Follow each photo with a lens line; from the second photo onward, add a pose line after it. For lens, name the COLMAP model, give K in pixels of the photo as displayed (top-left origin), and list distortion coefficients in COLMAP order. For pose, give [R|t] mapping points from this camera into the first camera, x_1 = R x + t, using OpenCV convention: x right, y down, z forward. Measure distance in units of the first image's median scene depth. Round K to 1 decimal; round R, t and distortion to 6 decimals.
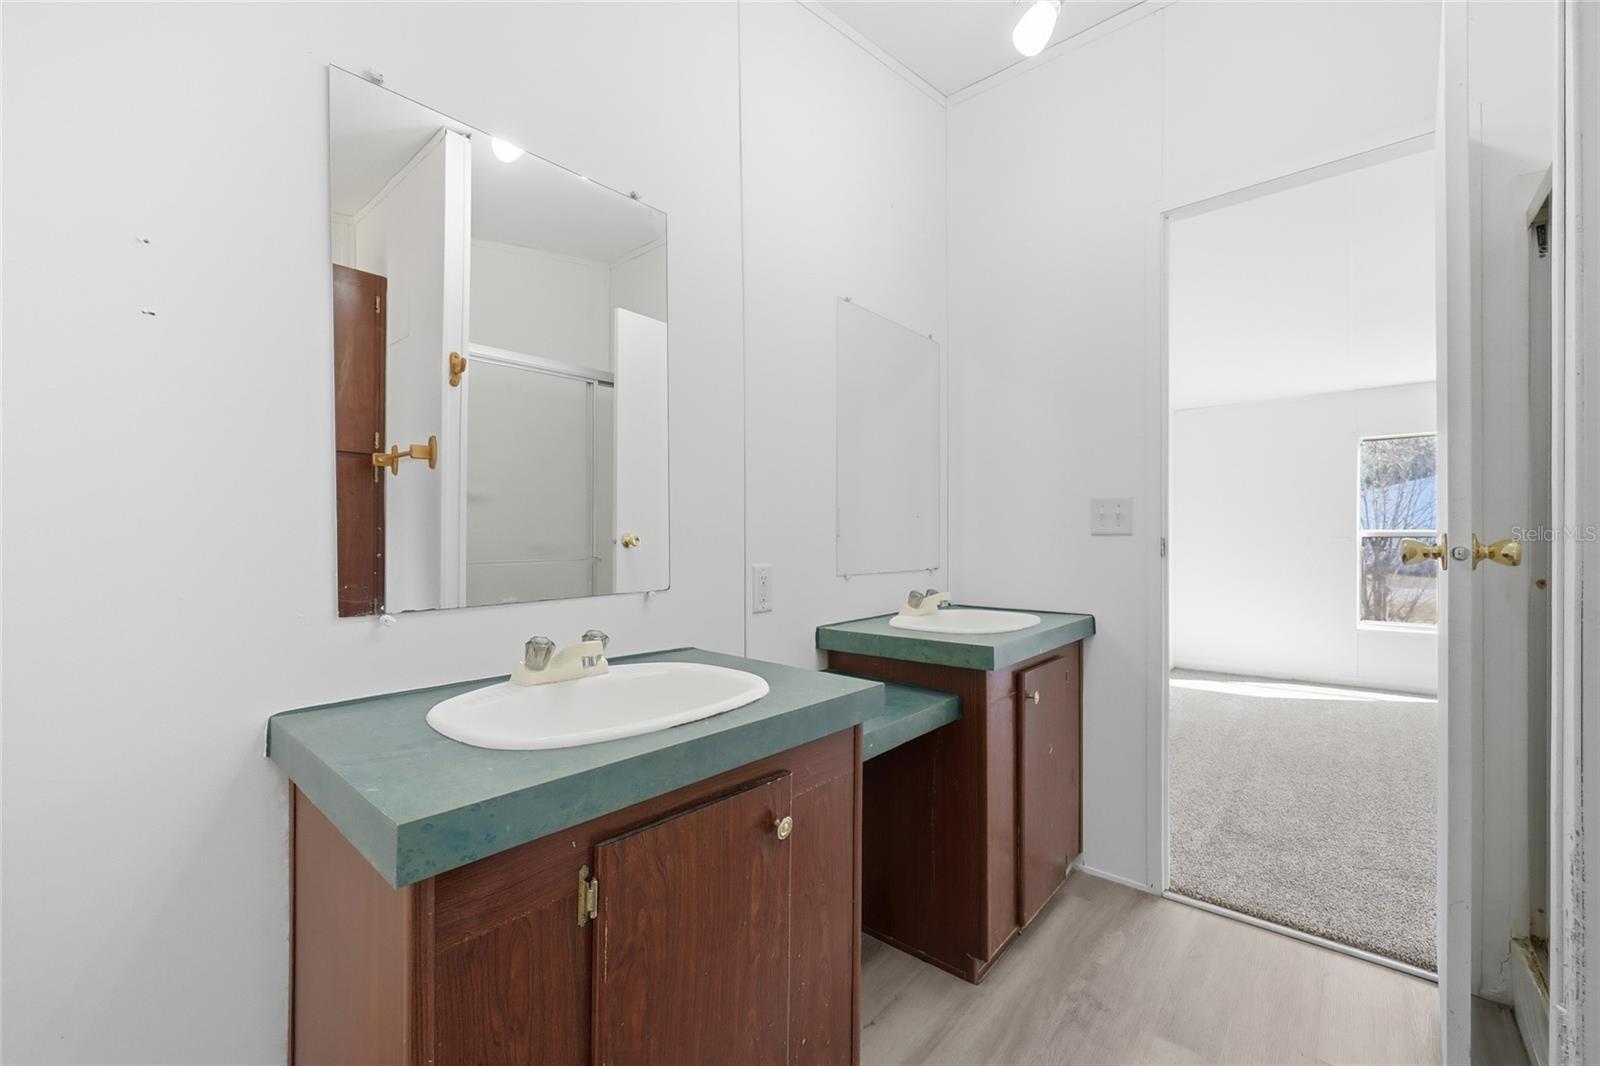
lens RADIAL K [[652.5, 0, 802.7], [0, 652.5, 536.9], [0, 0, 1]] dist [-0.002236, -0.000359]
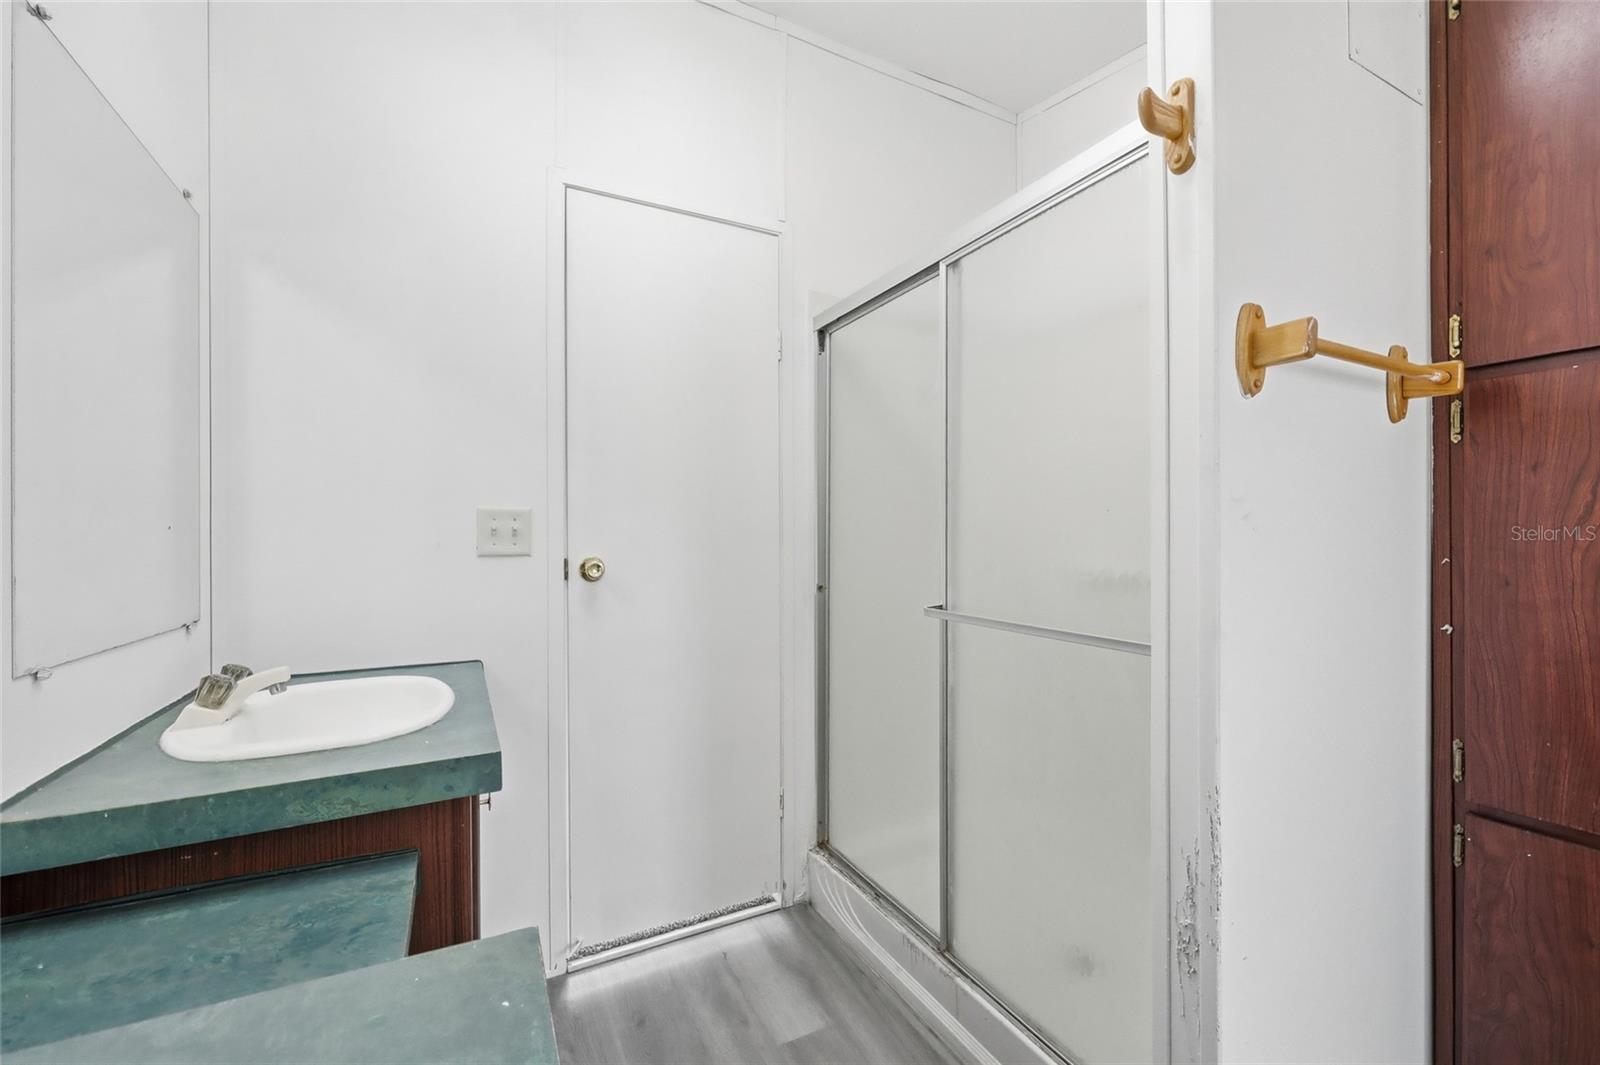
lens RADIAL K [[652.5, 0, 802.7], [0, 652.5, 536.4], [0, 0, 1]] dist [-0.002236, -0.000359]
pose [[0.372031, 0.001364, 0.928219, -0.137091], [-0.002162, 0.999997, -0.000603, -0.028414], [-0.928218, -0.001783, 0.372033, 0.388782]]
